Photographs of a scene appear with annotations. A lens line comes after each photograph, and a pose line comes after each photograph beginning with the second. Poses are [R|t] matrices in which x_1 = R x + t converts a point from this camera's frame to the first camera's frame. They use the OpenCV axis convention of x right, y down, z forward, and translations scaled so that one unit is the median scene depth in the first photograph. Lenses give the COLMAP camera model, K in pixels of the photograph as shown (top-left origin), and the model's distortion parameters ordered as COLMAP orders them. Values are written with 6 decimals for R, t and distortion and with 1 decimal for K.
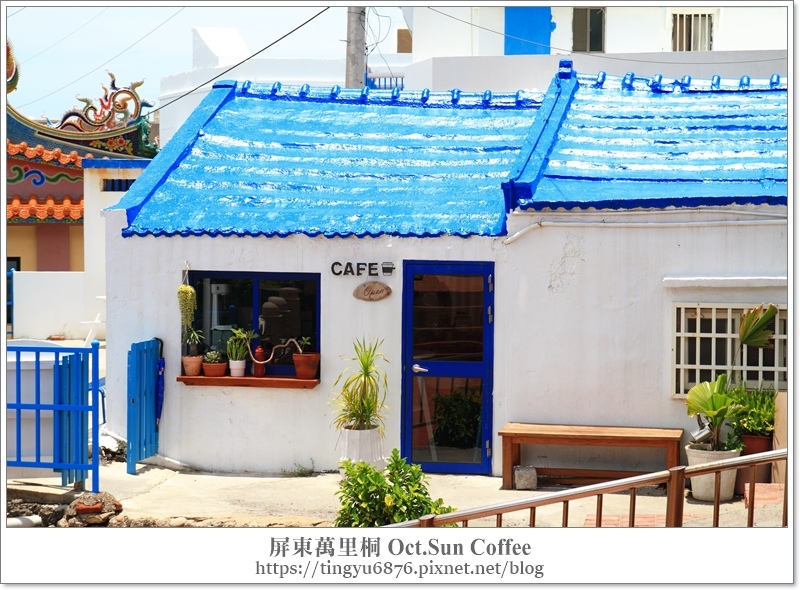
lens RADIAL K [[1746.3, 0, 392.3], [0, 1746.3, 266.1], [0, 0, 1]] dist [0.029764, 0.370787]
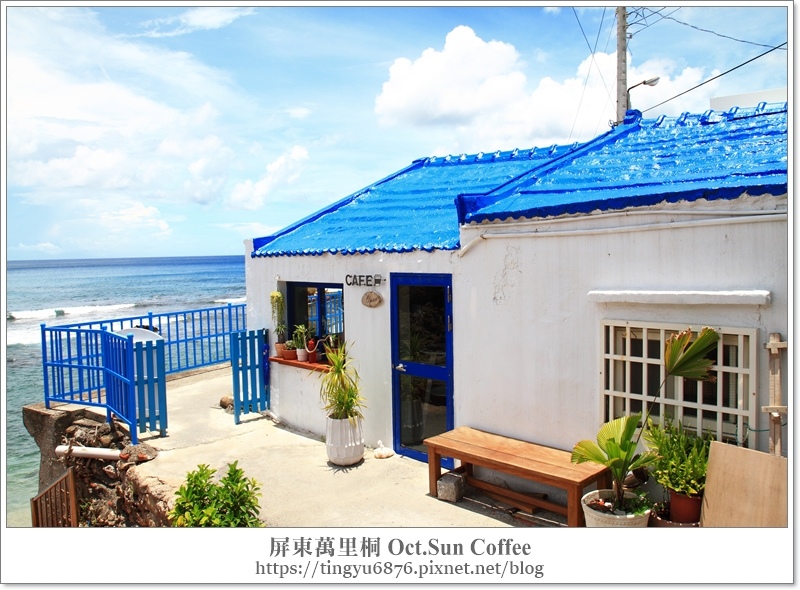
lens RADIAL K [[614.5, 0, 395.0], [0, 614.5, 270.6], [0, 0, 1]] dist [-0.134394, 0.105997]
pose [[0.825150, -0.007221, -0.564867, 0.237798], [0.002677, 0.999957, -0.008872, -0.001306], [0.564907, 0.005808, 0.825134, 0.664362]]
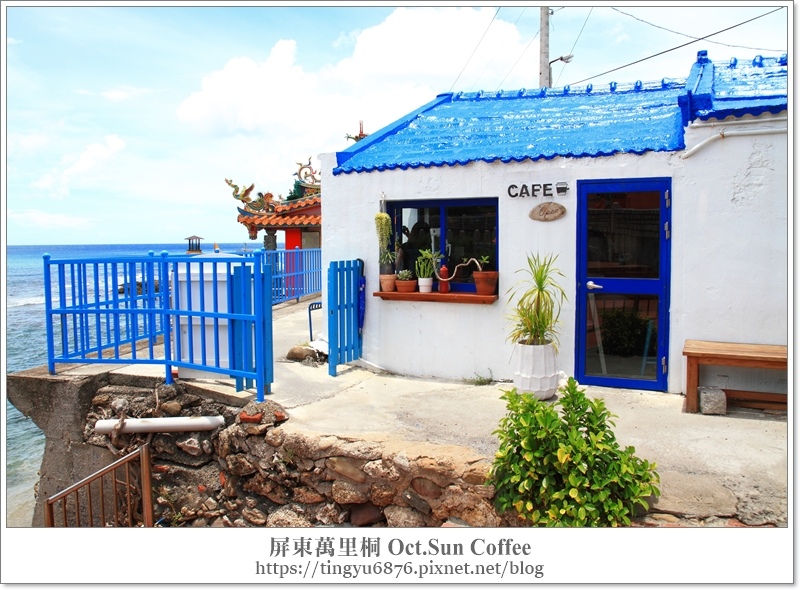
lens RADIAL K [[614.5, 0, 395.0], [0, 614.5, 270.6], [0, 0, 1]] dist [-0.134394, 0.105997]
pose [[0.963384, -0.000678, -0.268124, -0.001414], [0.001783, 0.999991, 0.003878, 0.048240], [0.268119, -0.004214, 0.963377, 0.623490]]
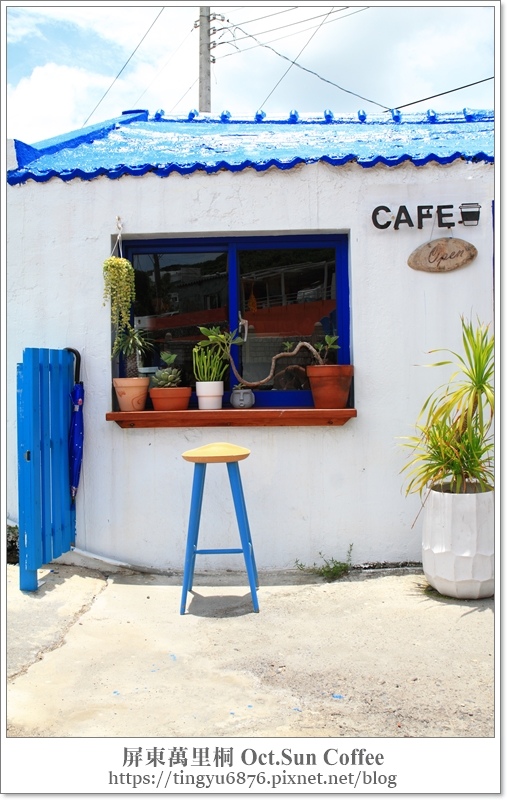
lens RADIAL K [[755.0, 0, 253.3], [0, 755.0, 371.1], [0, 0, 1]] dist [-0.055660, 0.001402]
pose [[0.991728, -0.023469, 0.126190, -0.107748], [0.030292, 0.998166, -0.052421, 0.065000], [-0.124728, 0.055810, 0.990620, 0.758101]]
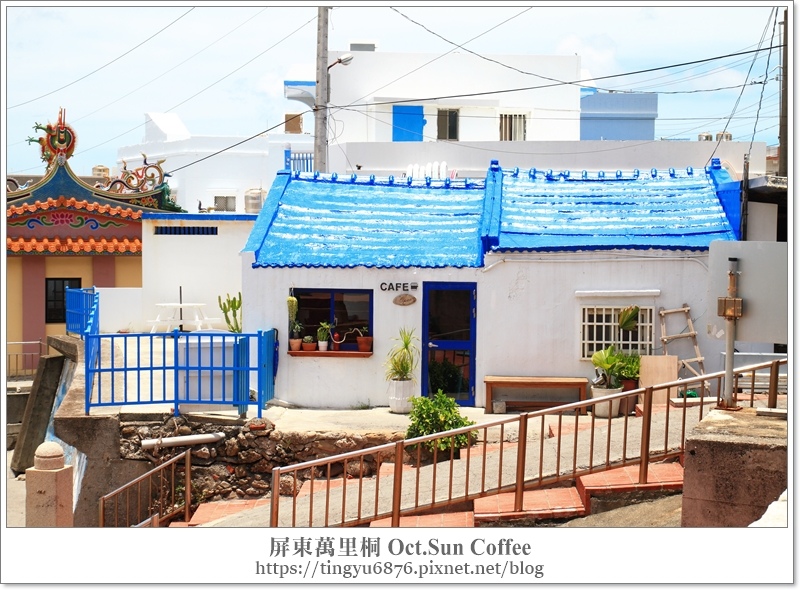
lens RADIAL K [[1313.3, 0, 397.9], [0, 1313.3, 269.9], [0, 0, 1]] dist [0.012515, -0.011338]
pose [[0.991595, -0.002356, 0.129356, -0.183452], [0.003365, 0.999966, -0.007582, -0.005057], [-0.129334, 0.007953, 0.991569, -0.268847]]
